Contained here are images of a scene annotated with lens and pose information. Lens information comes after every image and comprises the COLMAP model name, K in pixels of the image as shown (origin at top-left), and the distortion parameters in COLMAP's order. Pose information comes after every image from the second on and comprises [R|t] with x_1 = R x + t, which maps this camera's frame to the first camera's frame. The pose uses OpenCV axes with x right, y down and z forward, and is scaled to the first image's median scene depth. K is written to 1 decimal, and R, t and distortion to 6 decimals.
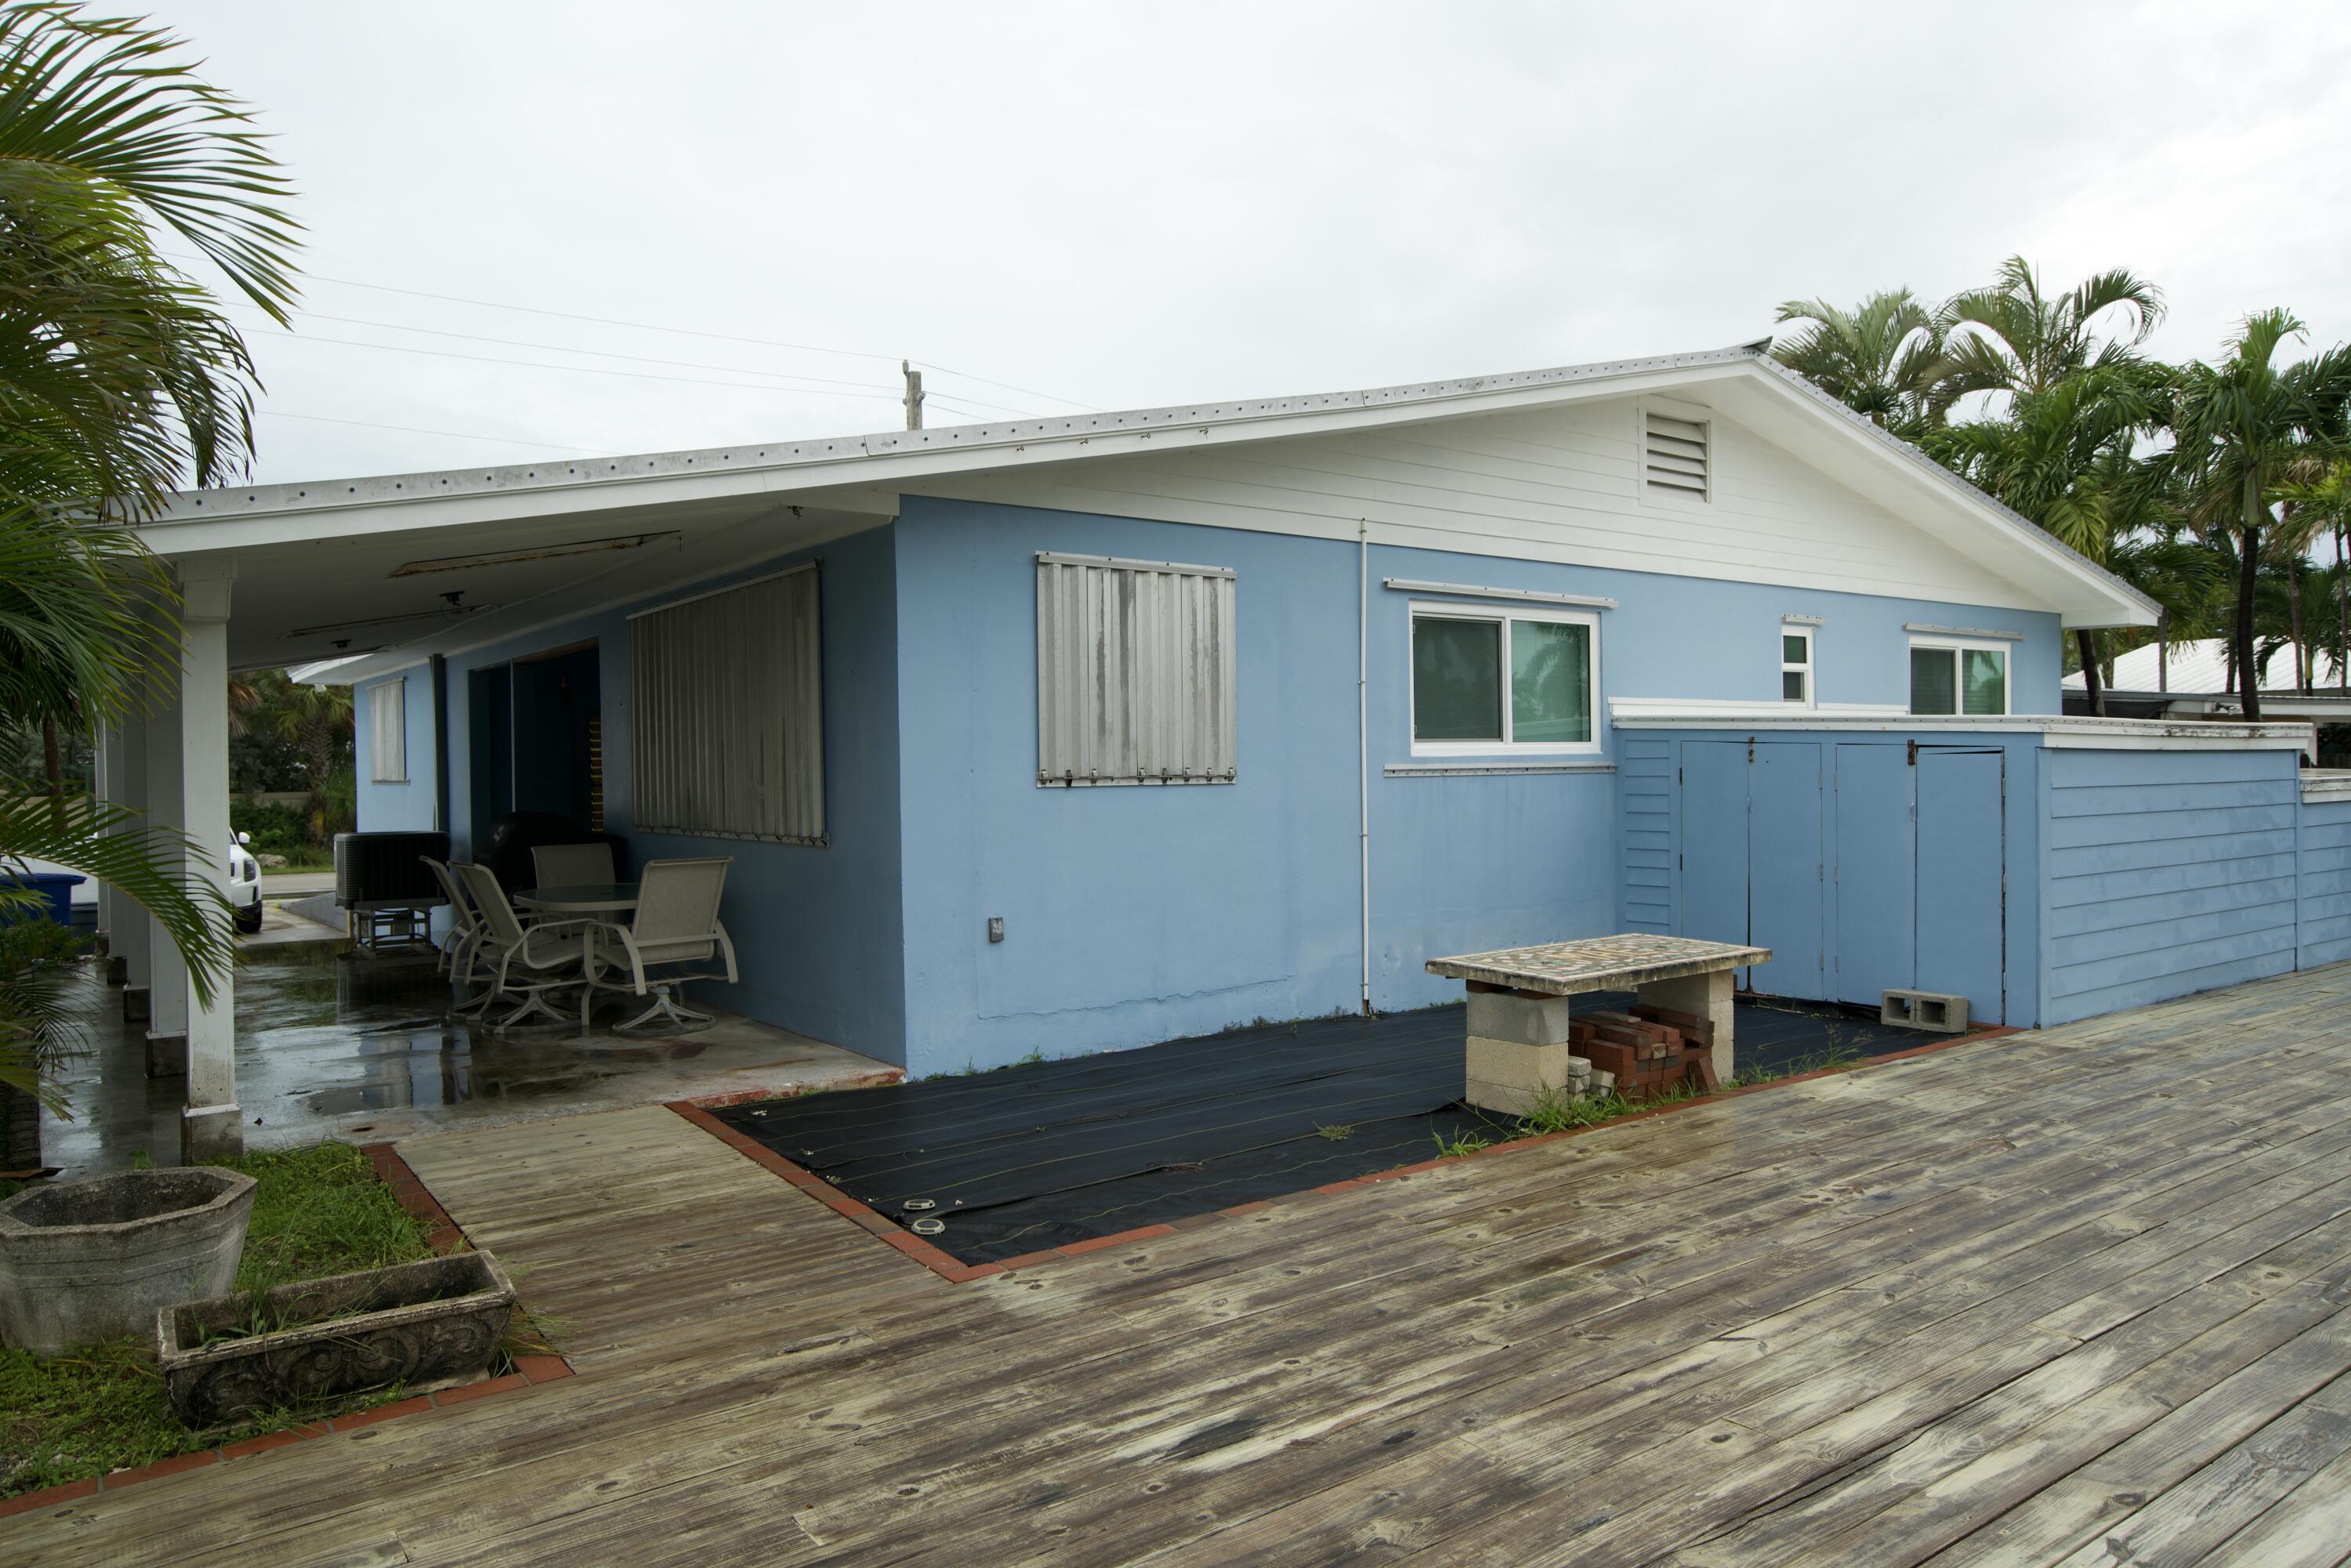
lens RADIAL K [[1548.8, 0, 1157.2], [0, 1548.8, 788.1], [0, 0, 1]] dist [-0.014914, 0.049177]
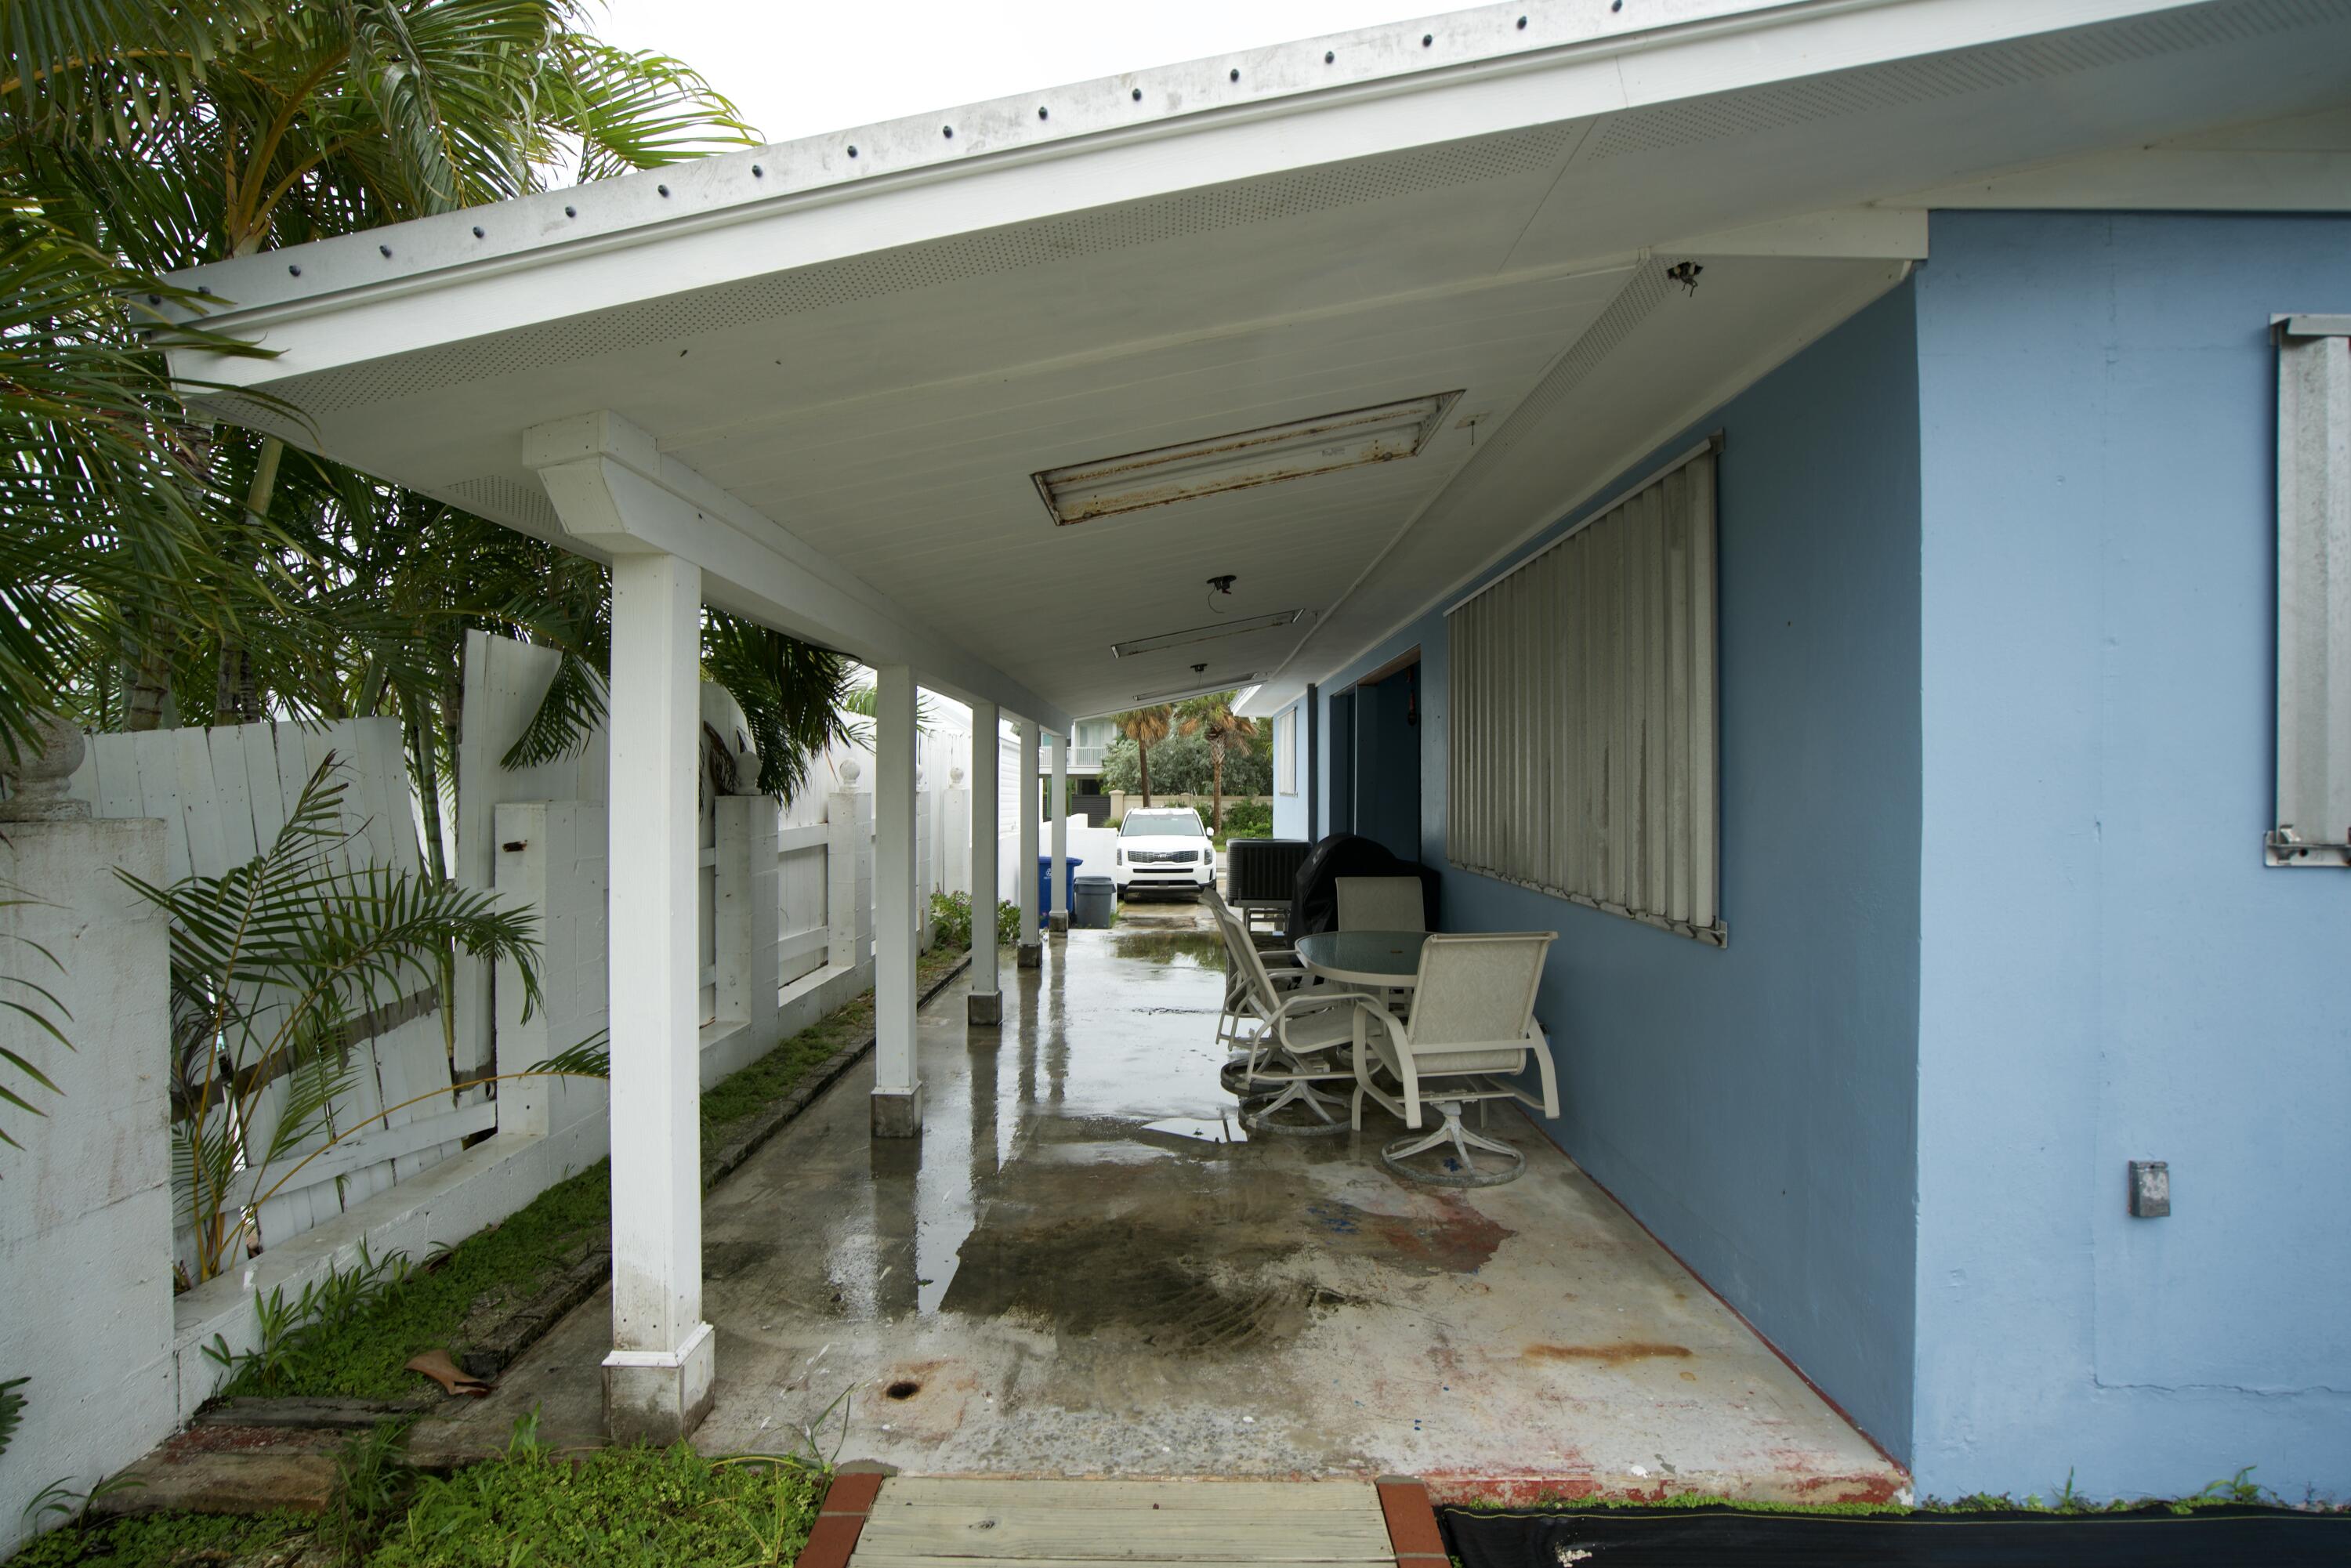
lens RADIAL K [[1082.7, 0, 1175.5], [0, 1082.7, 784.0], [0, 0, 1]] dist [-0.052824, 0.018661]
pose [[0.807441, 0.016372, -0.589722, -0.144107], [-0.023402, 0.999717, -0.004288, -0.013937], [0.589484, 0.017263, 0.807595, 0.563316]]
